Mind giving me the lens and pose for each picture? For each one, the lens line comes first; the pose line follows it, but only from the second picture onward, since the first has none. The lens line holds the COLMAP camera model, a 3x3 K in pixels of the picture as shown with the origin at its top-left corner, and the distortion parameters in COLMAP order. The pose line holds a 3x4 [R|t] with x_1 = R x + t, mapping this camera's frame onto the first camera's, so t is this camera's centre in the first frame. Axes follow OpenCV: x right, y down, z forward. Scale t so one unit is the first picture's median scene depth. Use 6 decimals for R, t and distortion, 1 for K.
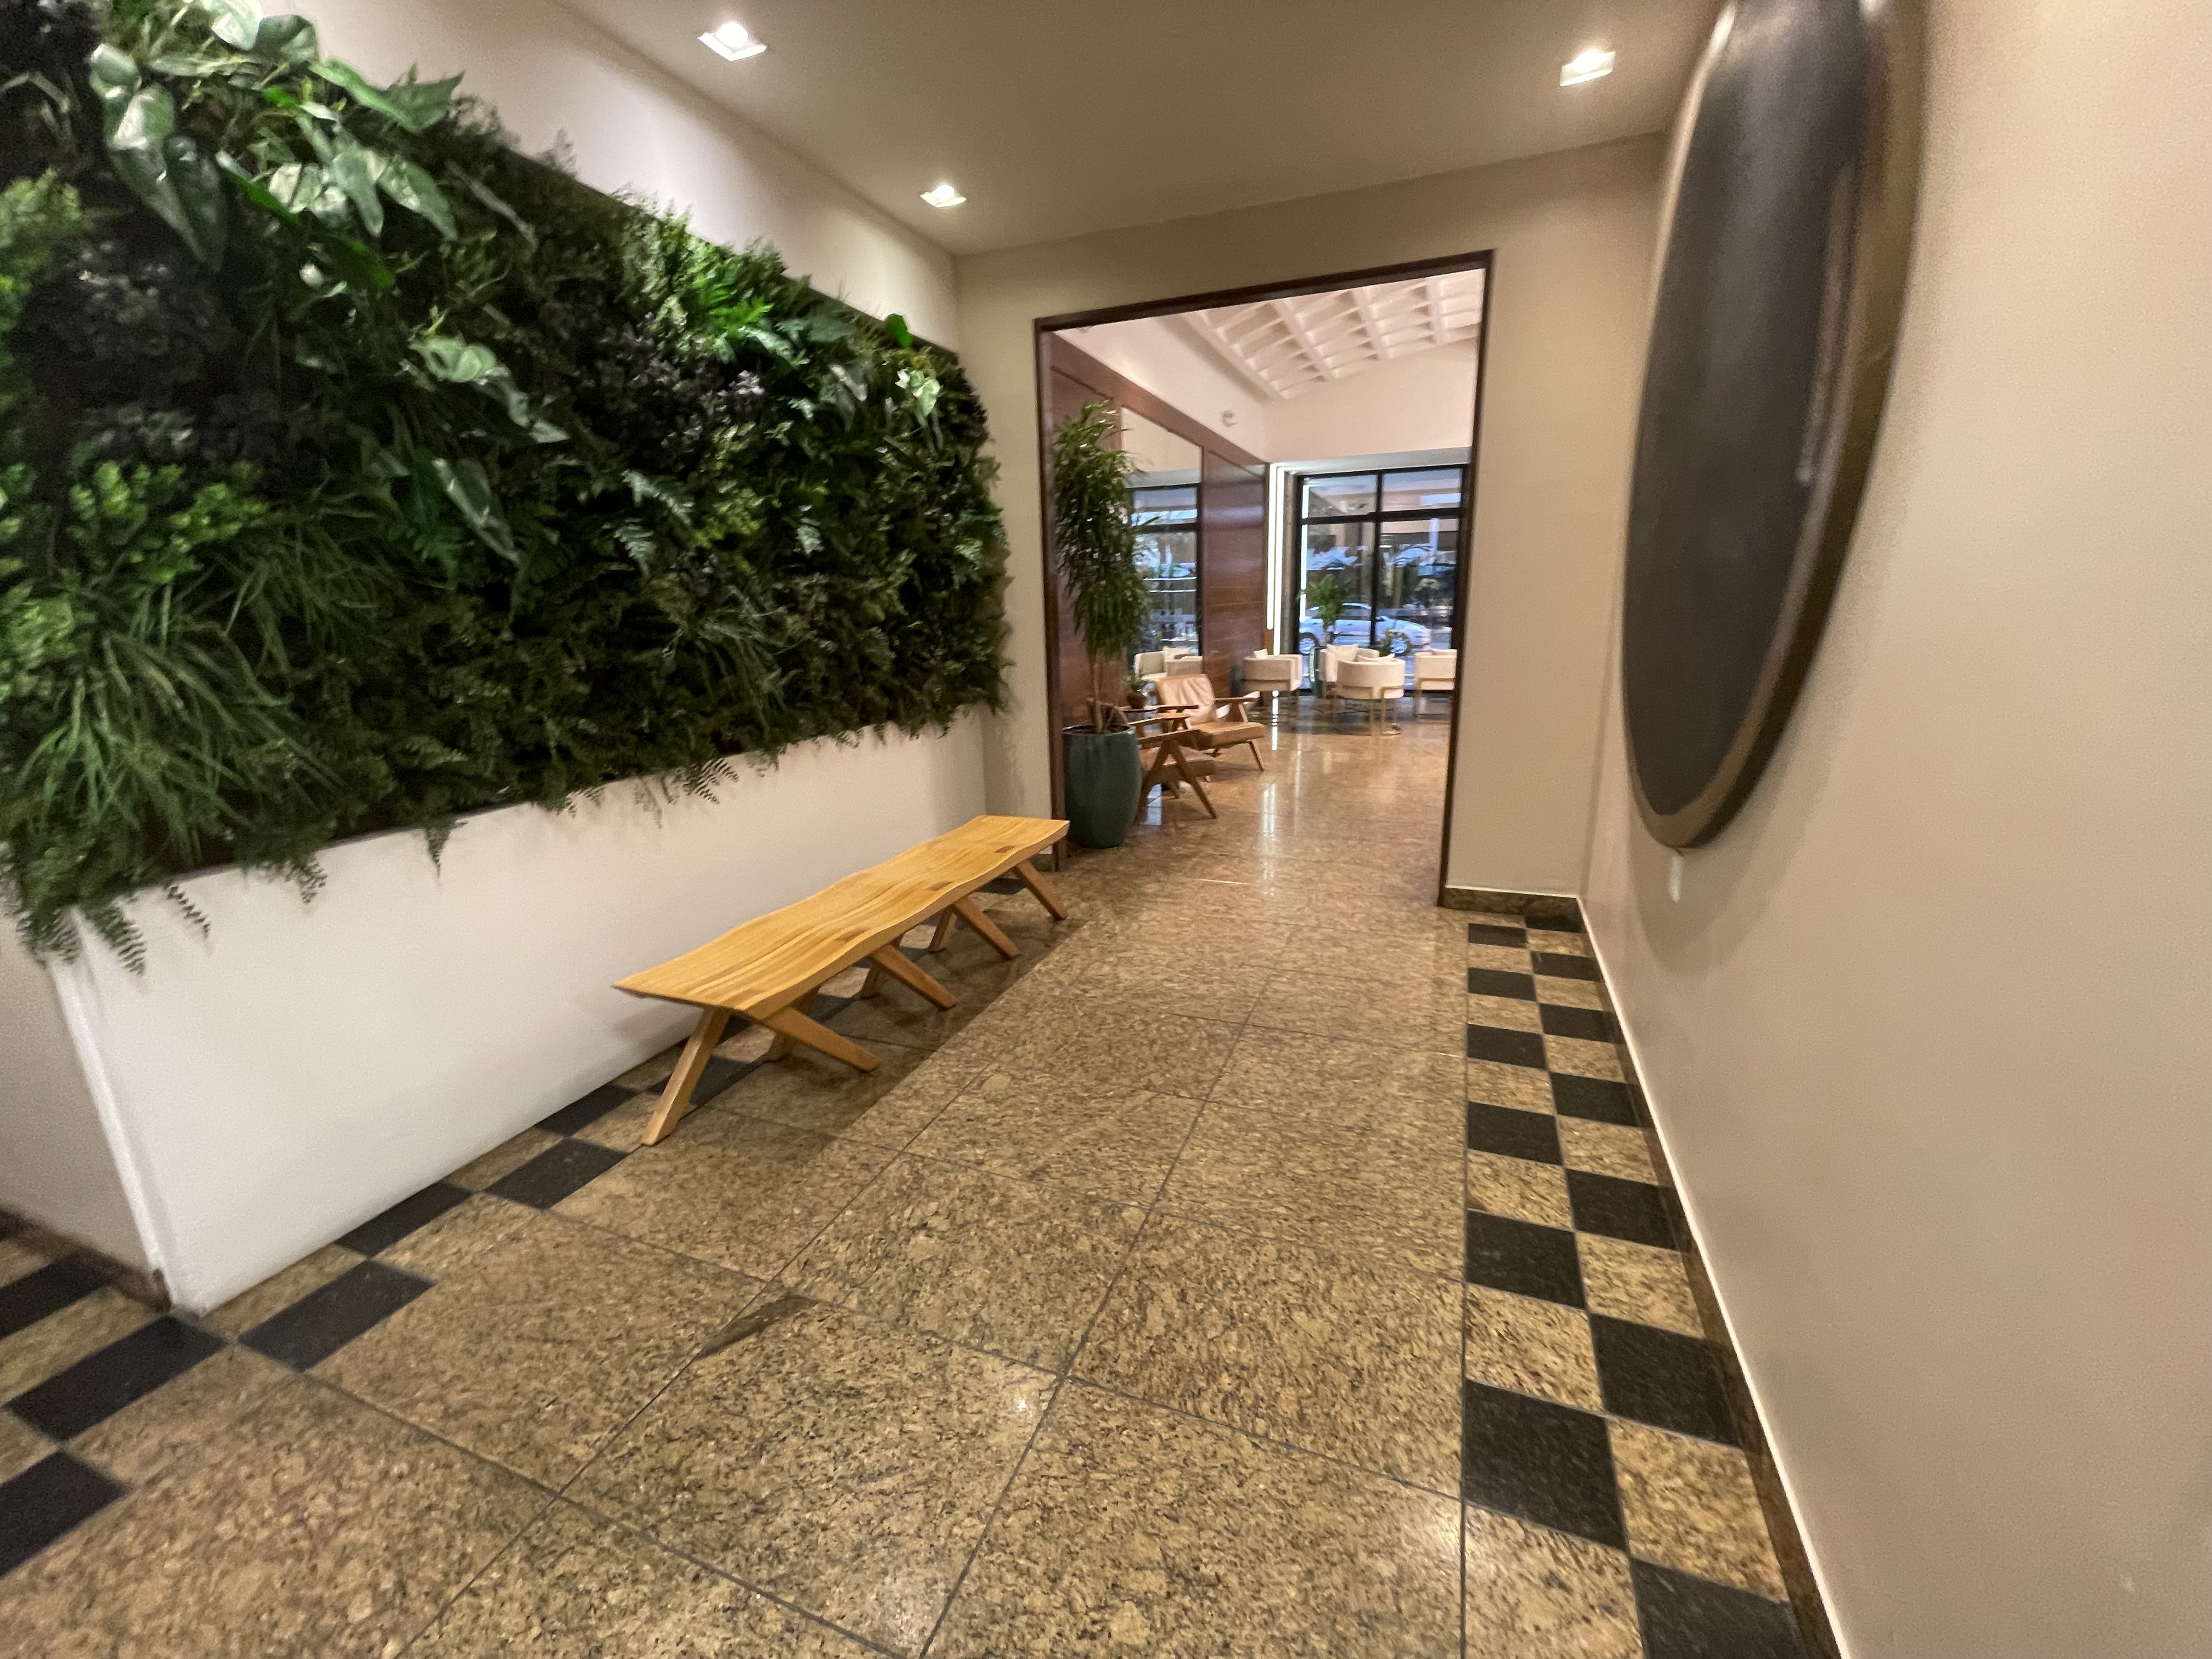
lens RADIAL K [[894.8, 0, 1110.5], [0, 894.8, 823.7], [0, 0, 1]] dist [-0.002447, 0.001329]
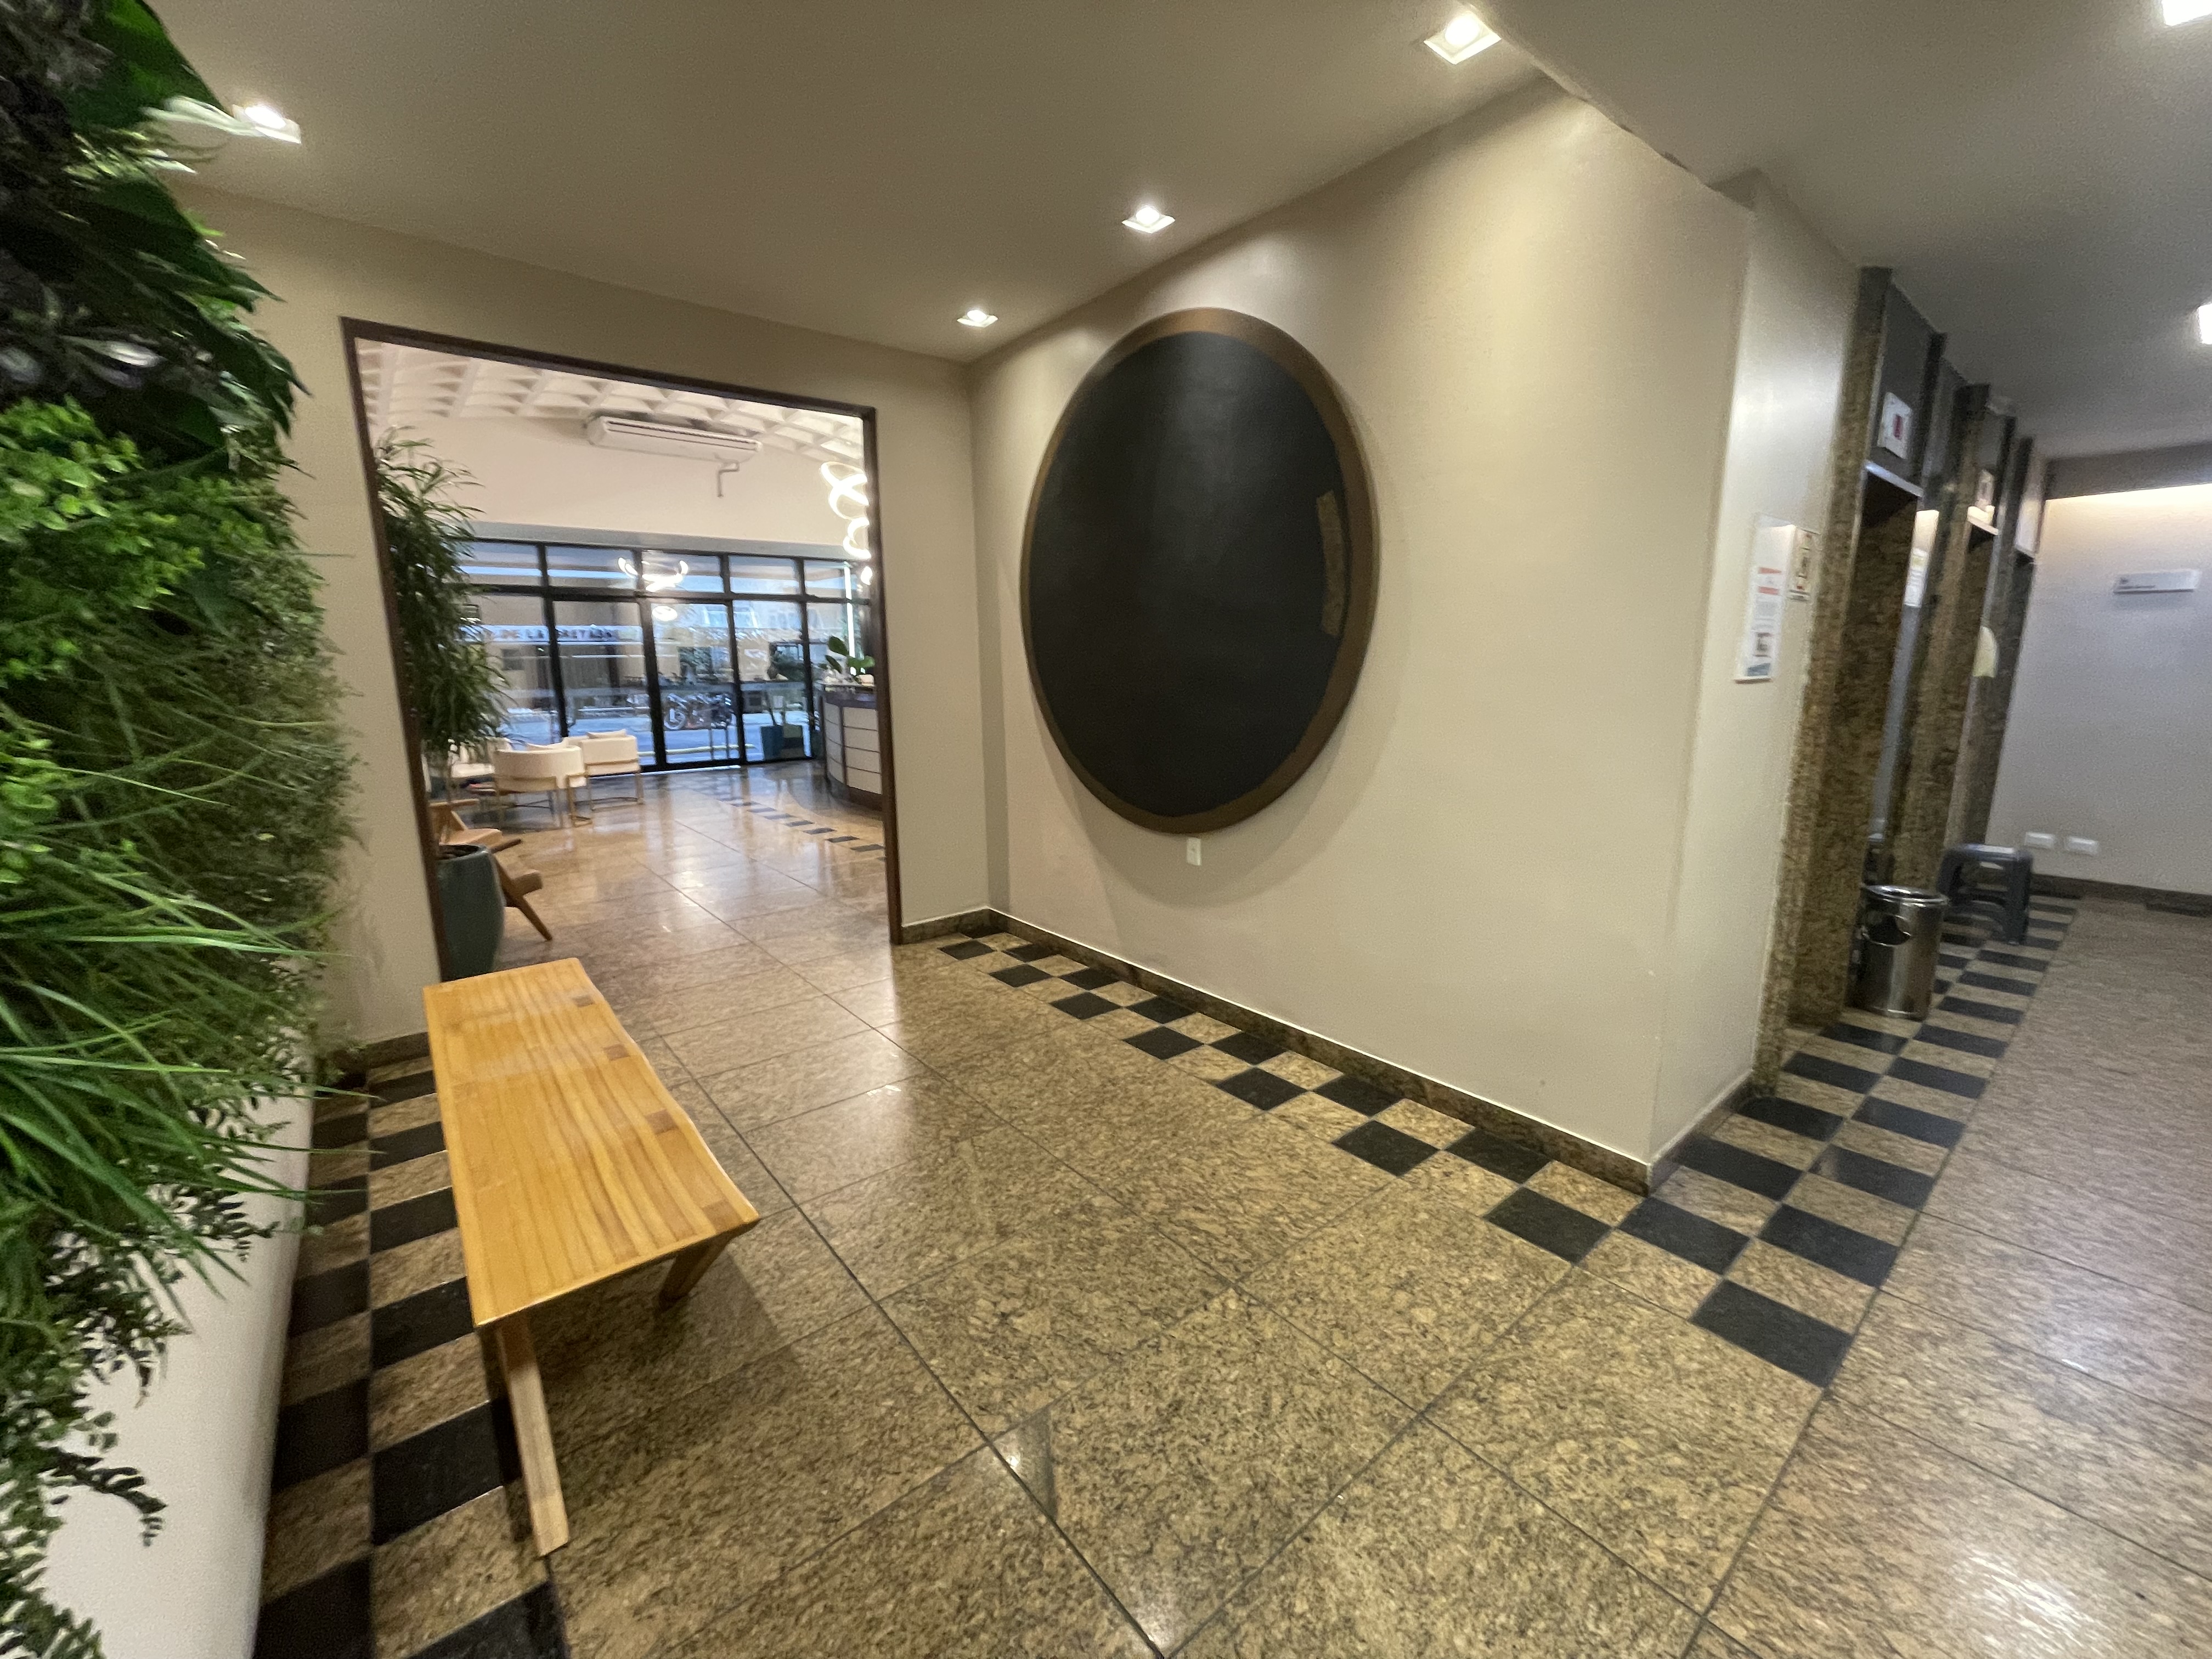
lens RADIAL K [[894.8, 0, 1101.4], [0, 894.8, 825.5], [0, 0, 1]] dist [-0.002447, 0.001329]
pose [[0.494921, -0.144535, 0.856833, -0.839917], [0.213030, 0.976159, 0.041613, -0.090335], [-0.842420, 0.161936, 0.513912, 0.282118]]
